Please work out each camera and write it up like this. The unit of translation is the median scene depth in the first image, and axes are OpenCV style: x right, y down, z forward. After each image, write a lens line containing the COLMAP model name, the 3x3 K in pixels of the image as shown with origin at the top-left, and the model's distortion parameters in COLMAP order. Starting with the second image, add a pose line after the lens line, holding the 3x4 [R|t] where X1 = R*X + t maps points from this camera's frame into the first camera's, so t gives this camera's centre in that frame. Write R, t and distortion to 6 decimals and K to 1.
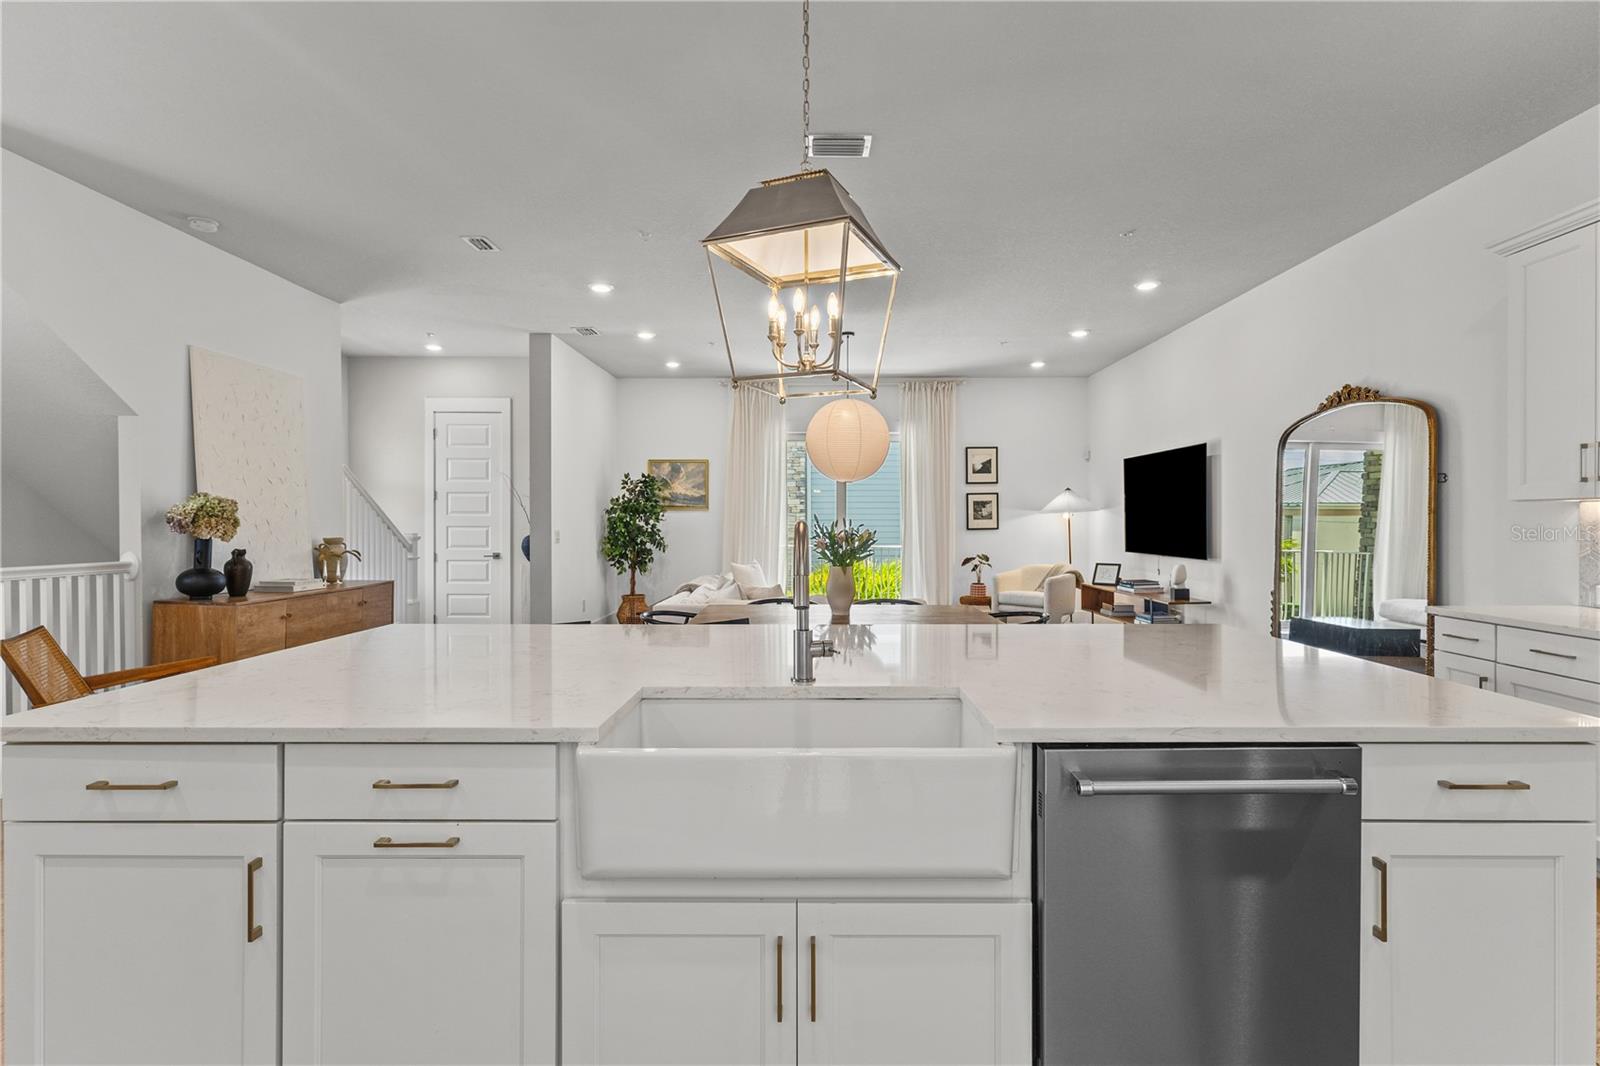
lens RADIAL K [[767.9, 0, 815.0], [0, 767.9, 531.1], [0, 0, 1]] dist [0.000357, 0.000587]
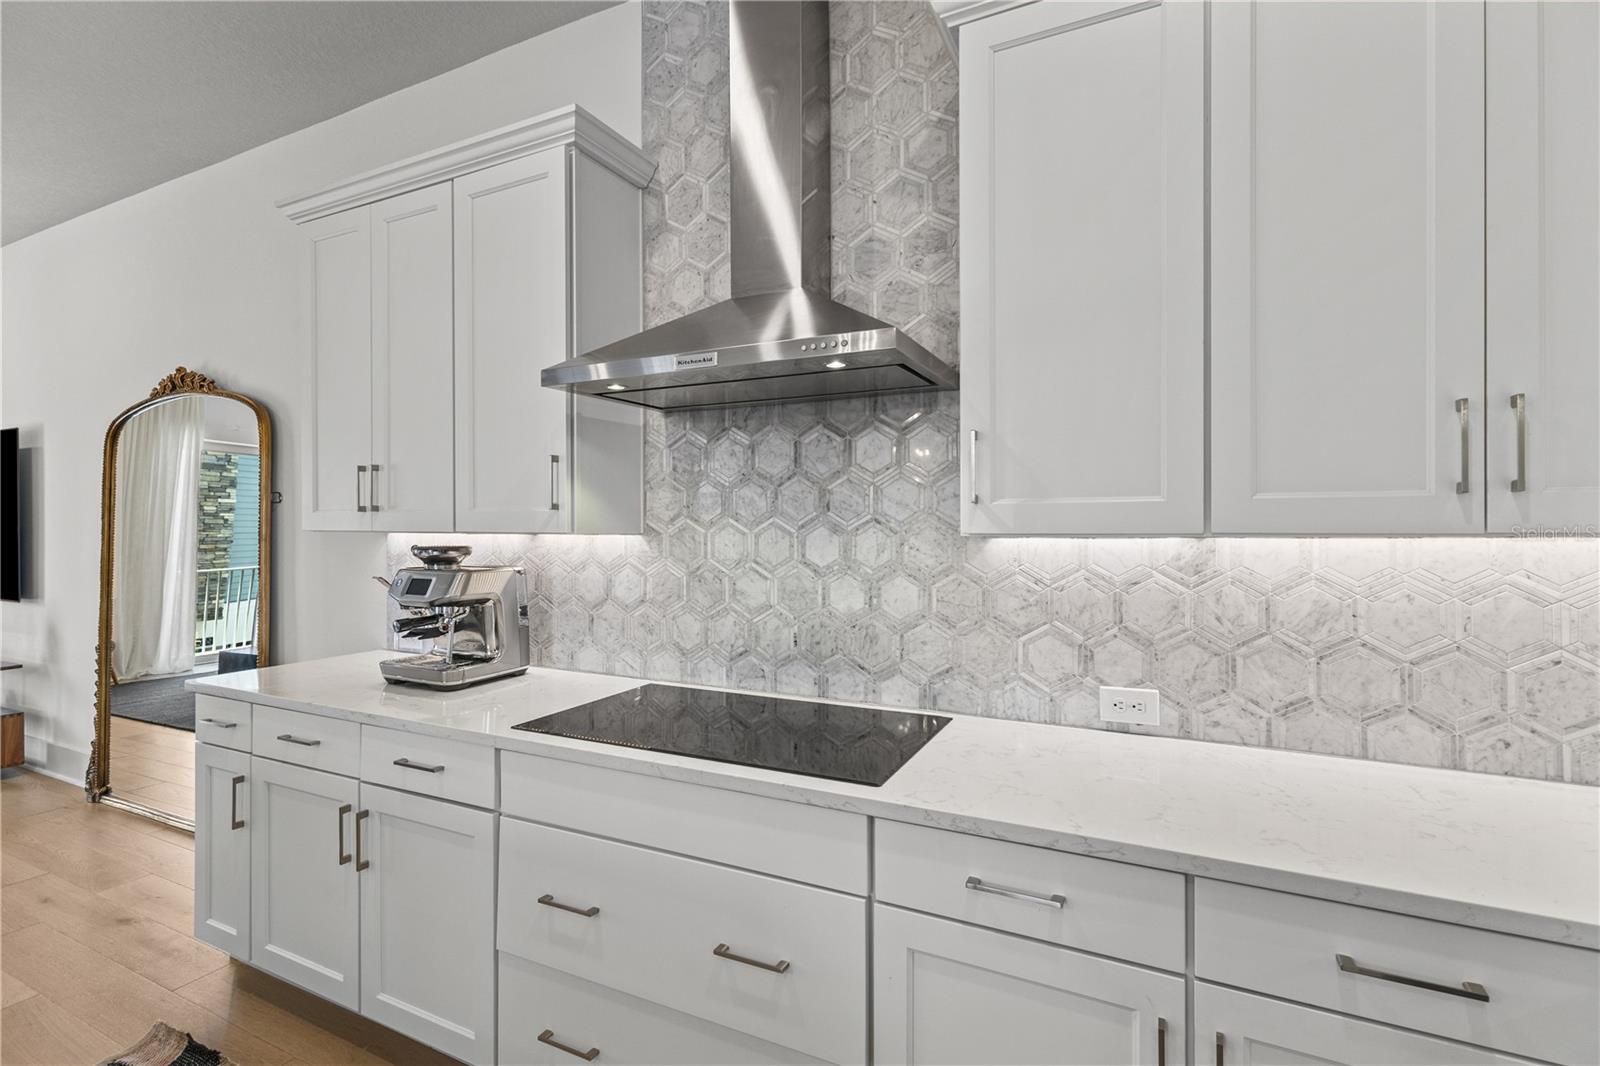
lens RADIAL K [[737.4, 0, 803.1], [0, 737.4, 528.4], [0, 0, 1]] dist [0.002524, 0.000847]
pose [[0.433869, 0.006323, 0.900954, 0.159401], [0.005492, 0.999938, -0.009662, -0.011819], [-0.900959, 0.009140, 0.433807, 0.072527]]
